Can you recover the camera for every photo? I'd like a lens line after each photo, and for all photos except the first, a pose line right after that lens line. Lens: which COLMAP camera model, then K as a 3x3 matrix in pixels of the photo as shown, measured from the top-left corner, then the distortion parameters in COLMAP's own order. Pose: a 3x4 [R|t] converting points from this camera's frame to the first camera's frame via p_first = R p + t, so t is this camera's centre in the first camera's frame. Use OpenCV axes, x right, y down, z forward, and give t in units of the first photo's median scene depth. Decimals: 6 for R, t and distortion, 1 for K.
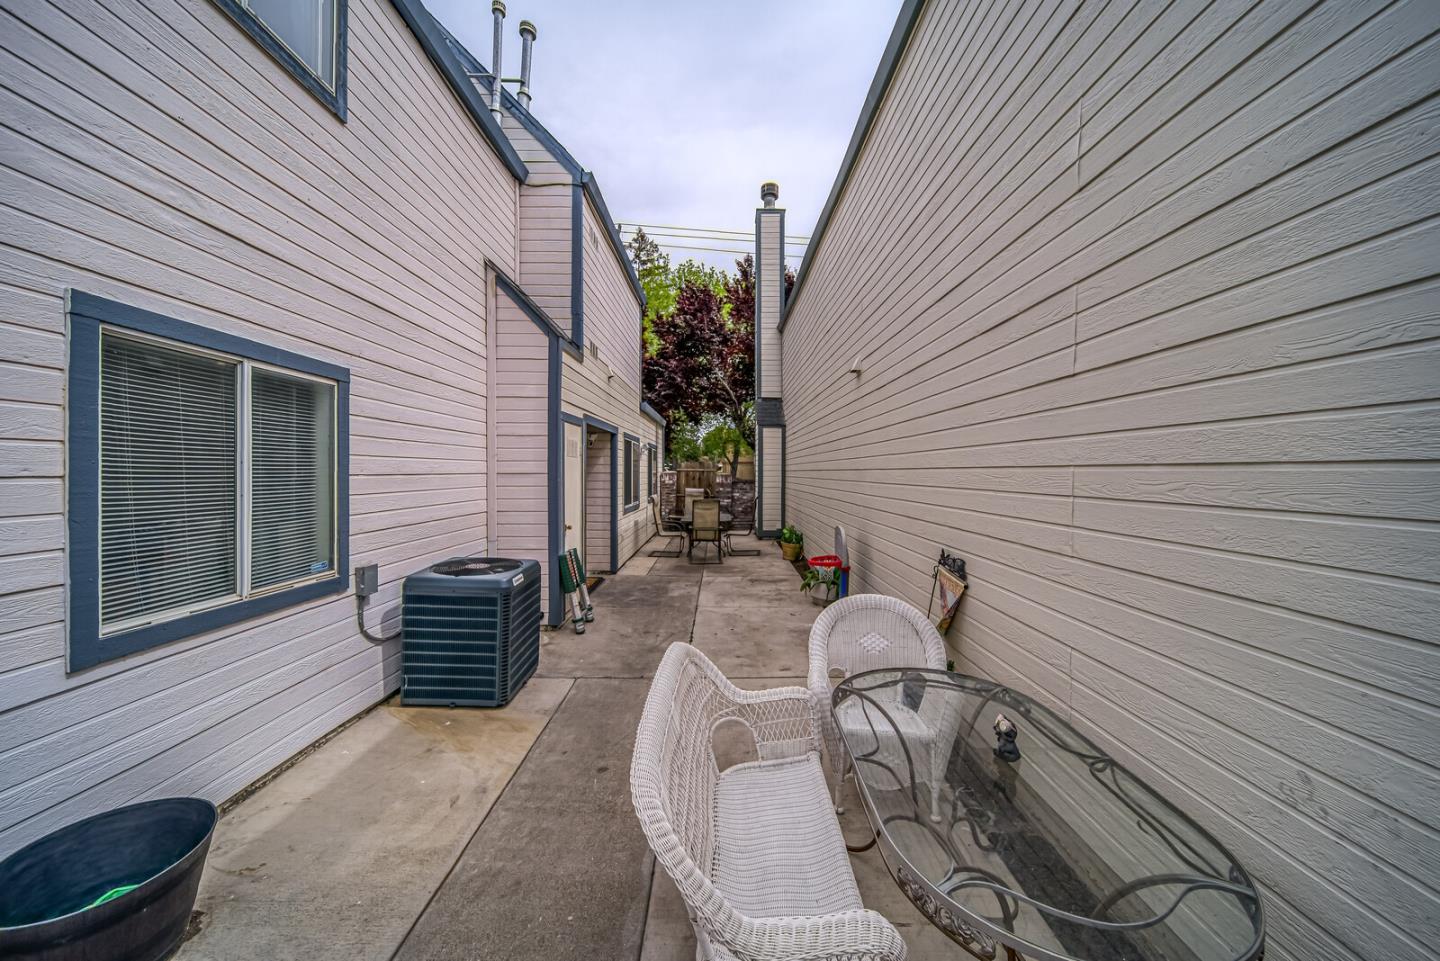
lens RADIAL K [[513.2, 0, 731.7], [0, 513.2, 480.7], [0, 0, 1]] dist [0.000408, -0.001869]
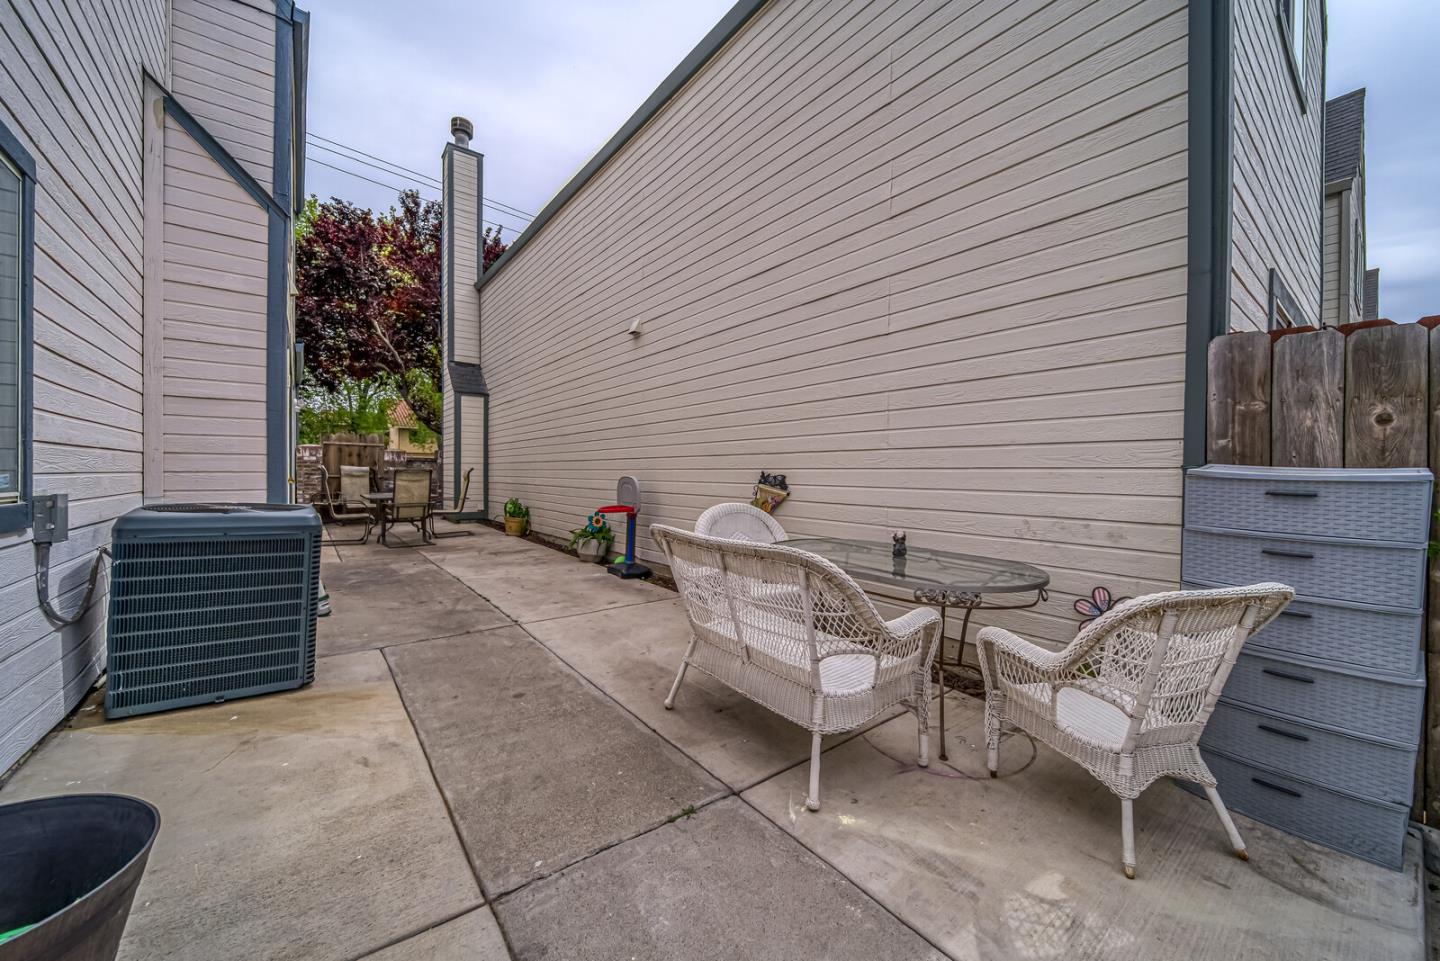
lens RADIAL K [[523.7, 0, 745.5], [0, 523.7, 474.3], [0, 0, 1]] dist [-0.000353, -0.000565]
pose [[0.783205, -0.005524, 0.621740, -0.432209], [0.009053, 0.999956, -0.002521, 0.144069], [-0.621698, 0.007603, 0.783220, 0.007513]]
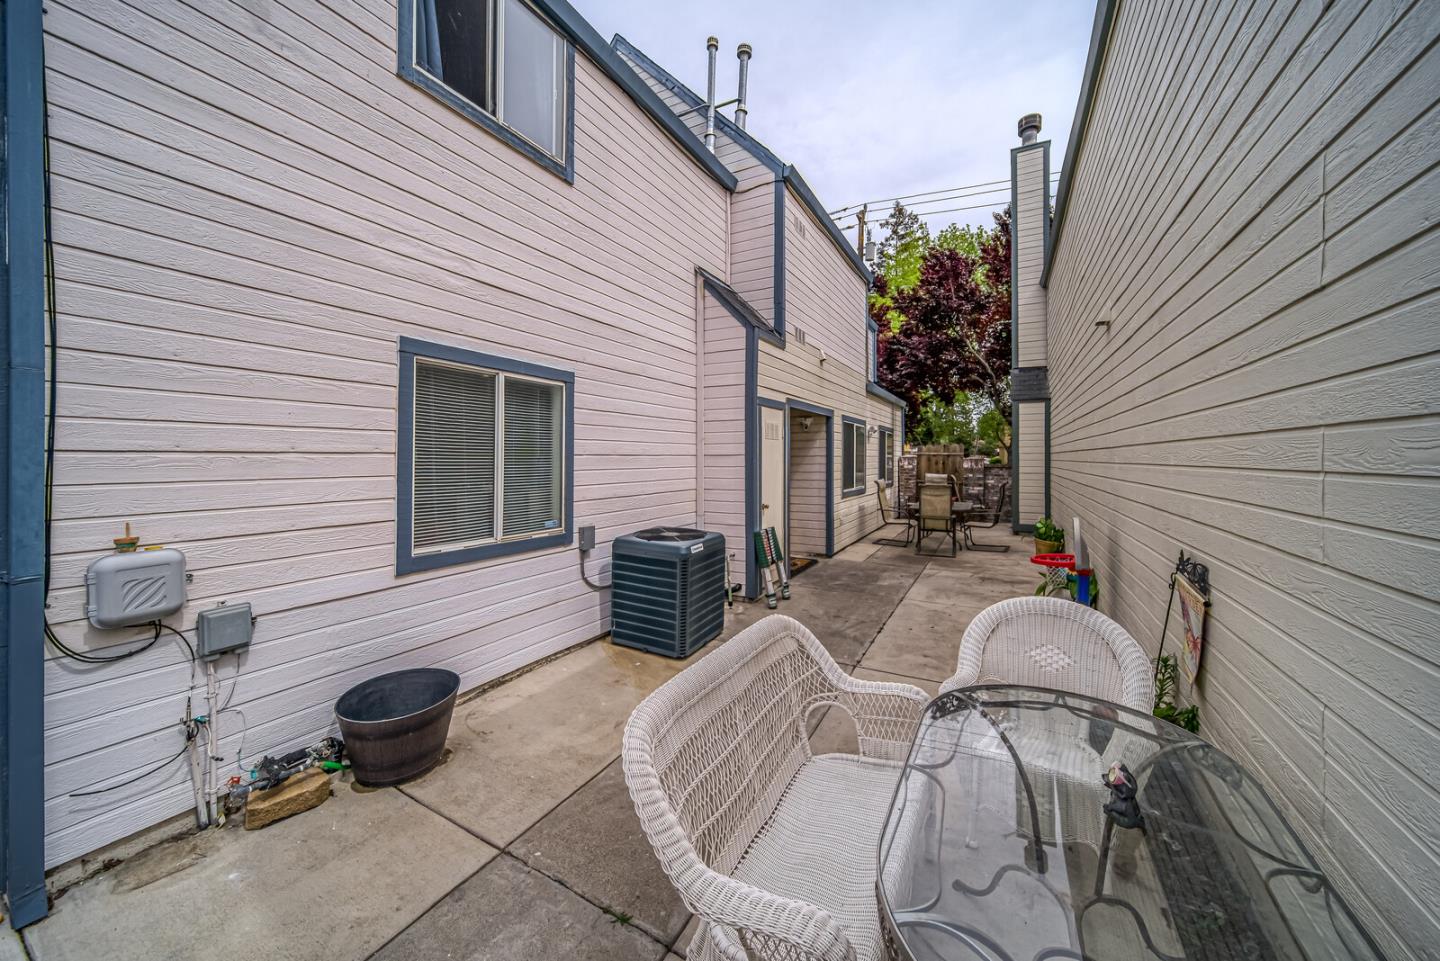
lens RADIAL K [[523.7, 0, 726.2], [0, 523.7, 458.8], [0, 0, 1]] dist [-0.000353, -0.000565]
pose [[0.876117, -0.004385, -0.482078, 0.202565], [-0.003444, 0.999876, -0.015355, 0.016597], [0.482086, 0.015113, 0.875994, 0.030448]]
